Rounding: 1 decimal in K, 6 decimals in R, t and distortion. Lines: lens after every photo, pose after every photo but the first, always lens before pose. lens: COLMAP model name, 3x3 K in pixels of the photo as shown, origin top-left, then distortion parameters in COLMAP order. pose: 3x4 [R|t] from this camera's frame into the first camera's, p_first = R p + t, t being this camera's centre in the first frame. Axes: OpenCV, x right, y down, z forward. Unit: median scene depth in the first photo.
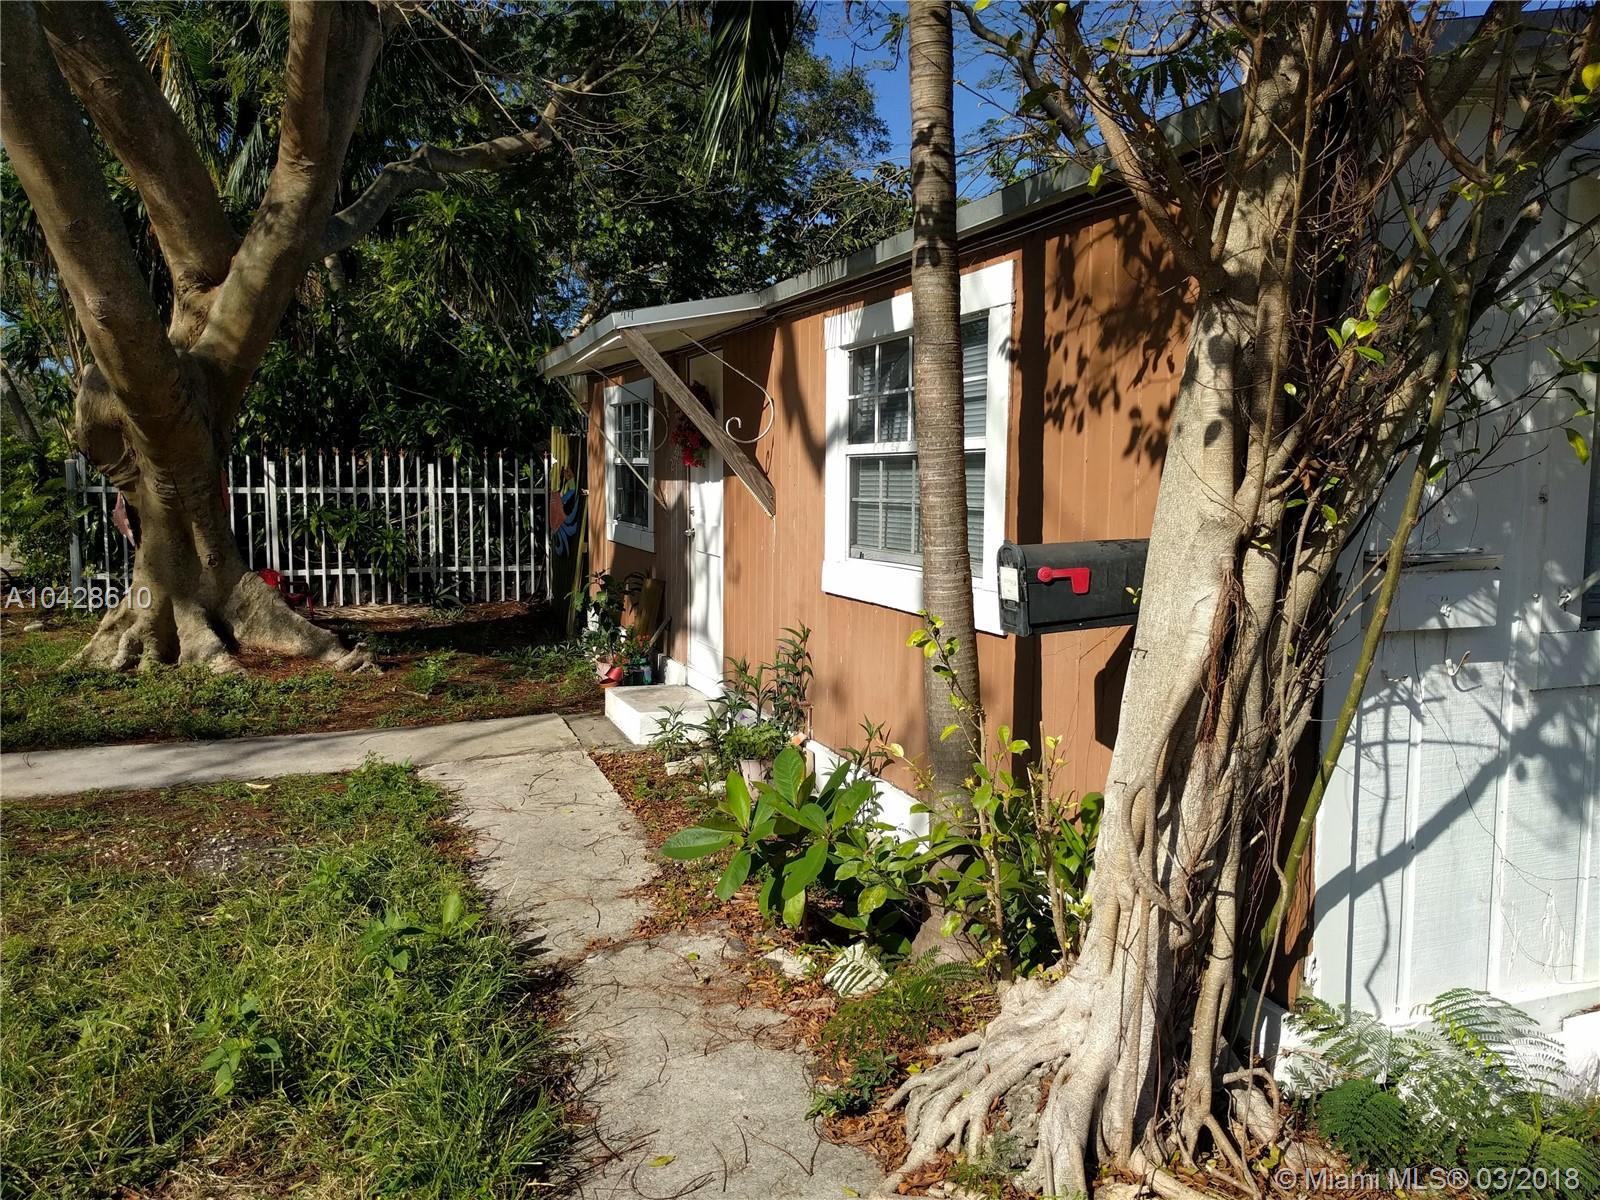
lens RADIAL K [[1211.5, 0, 804.9], [0, 1211.5, 601.7], [0, 0, 1]] dist [-0.005652, 0.026042]
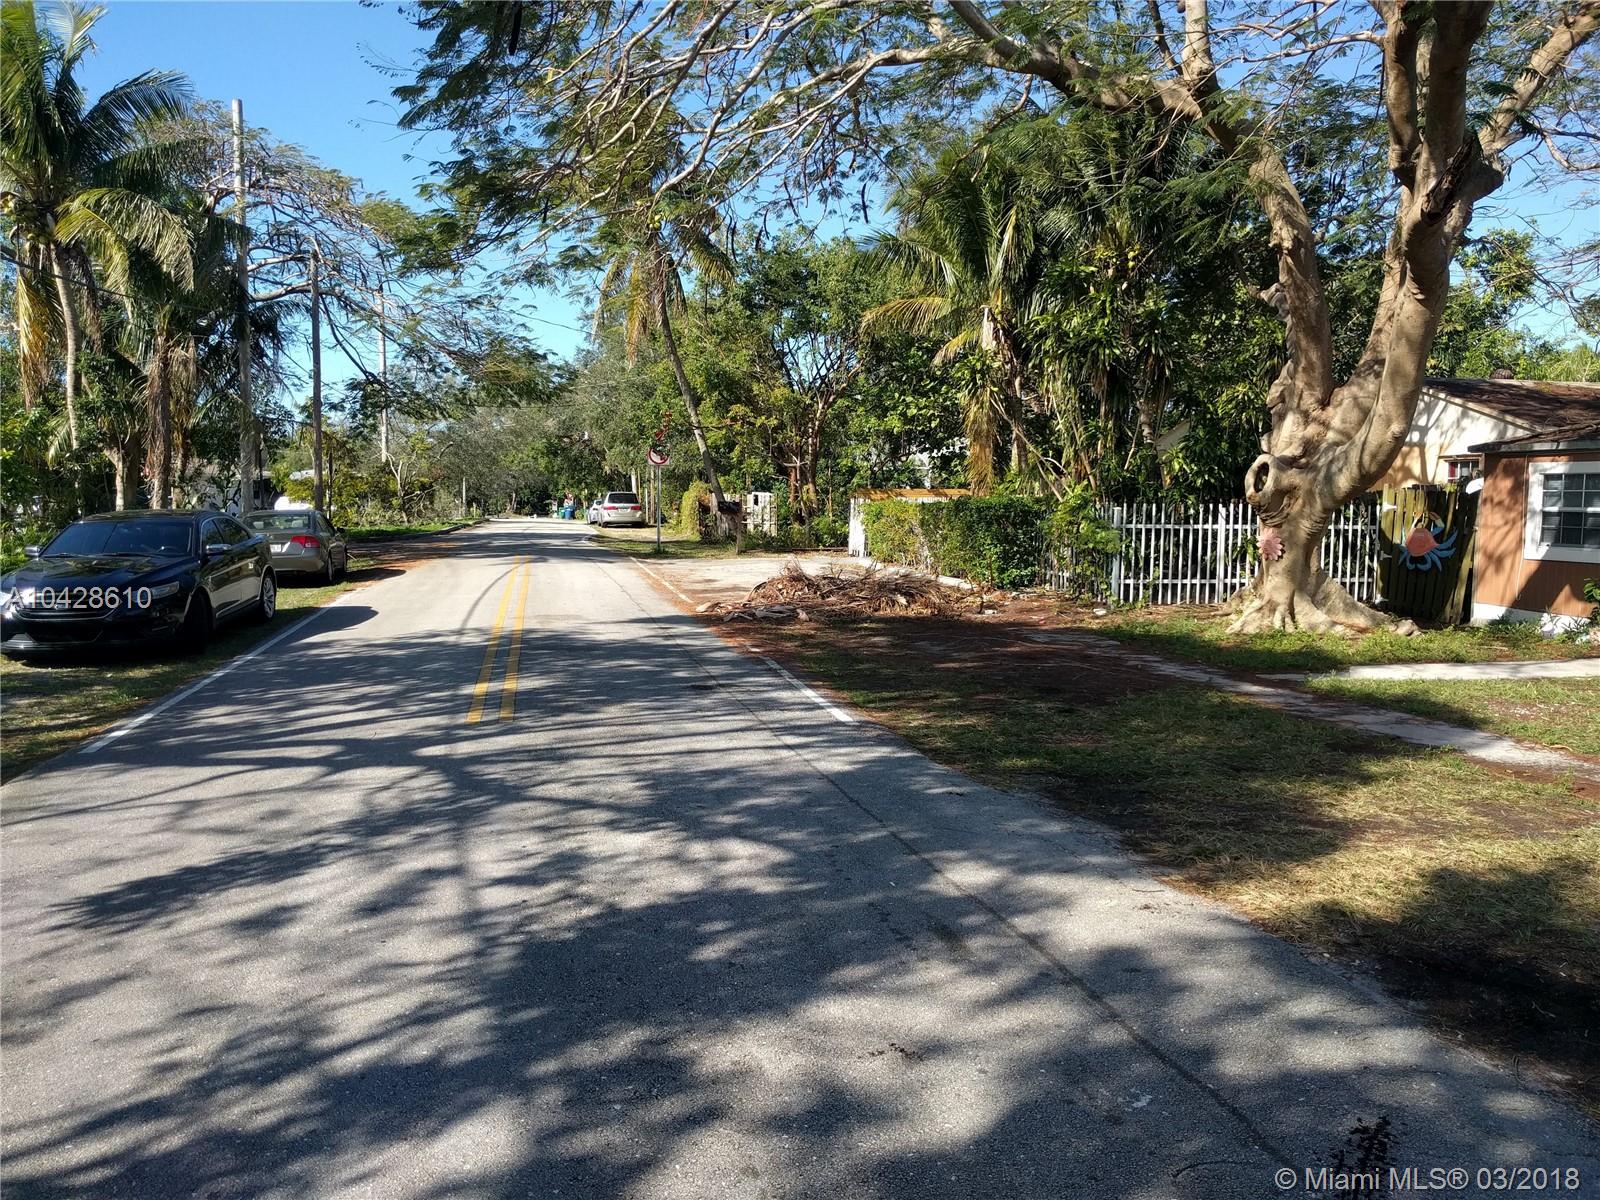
lens RADIAL K [[1211.5, 0, 804.9], [0, 1211.5, 601.7], [0, 0, 1]] dist [-0.005652, 0.026042]
pose [[0.989456, 0.011720, -0.144358, -2.301603], [-0.015530, 0.999559, -0.025298, 0.154969], [0.143998, 0.027273, 0.989202, -1.828916]]
